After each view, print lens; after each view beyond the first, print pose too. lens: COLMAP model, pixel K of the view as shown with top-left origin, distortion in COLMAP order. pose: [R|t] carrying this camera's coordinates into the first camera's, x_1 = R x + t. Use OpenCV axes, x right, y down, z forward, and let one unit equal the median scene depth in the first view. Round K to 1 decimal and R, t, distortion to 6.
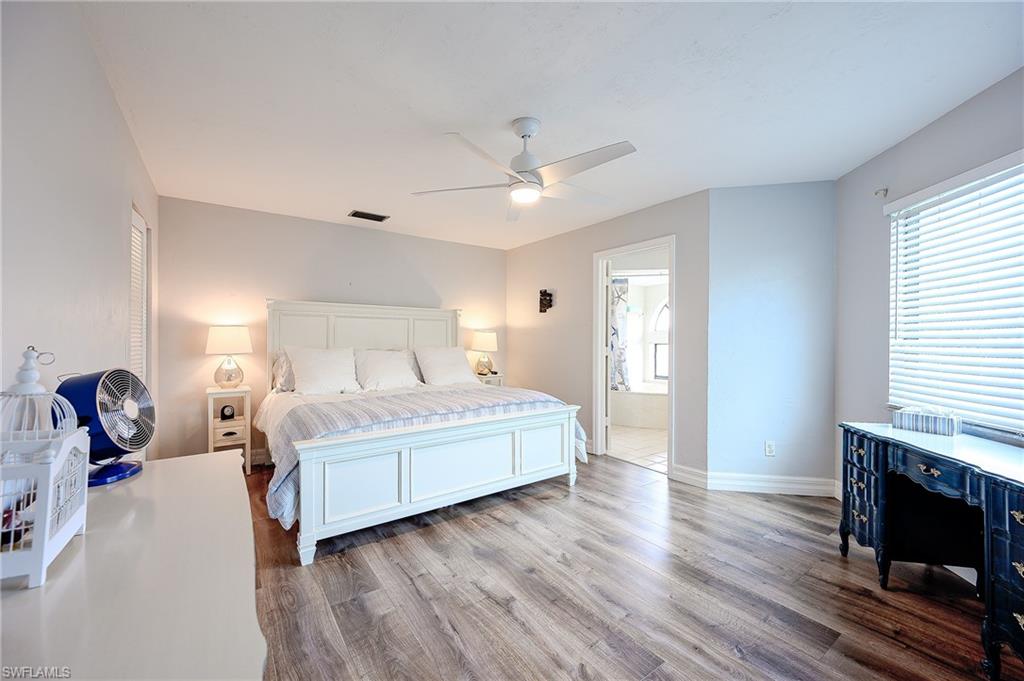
lens RADIAL K [[403.9, 0, 511.5], [0, 403.9, 343.5], [0, 0, 1]] dist [0.002867, 0.000038]
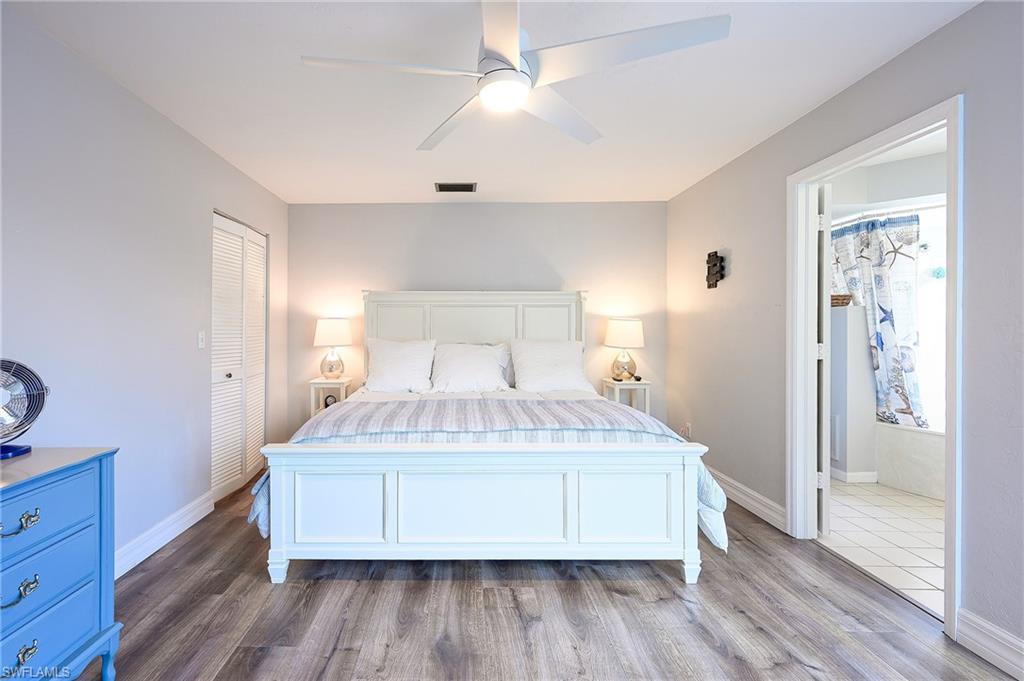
lens RADIAL K [[446.6, 0, 511.2], [0, 446.6, 333.1], [0, 0, 1]] dist [-0.000195, 0.000066]
pose [[0.802582, -0.001452, -0.596539, 0.322326], [-0.003034, 0.999974, -0.006516, -0.000313], [0.596533, 0.007040, 0.802557, 0.331924]]
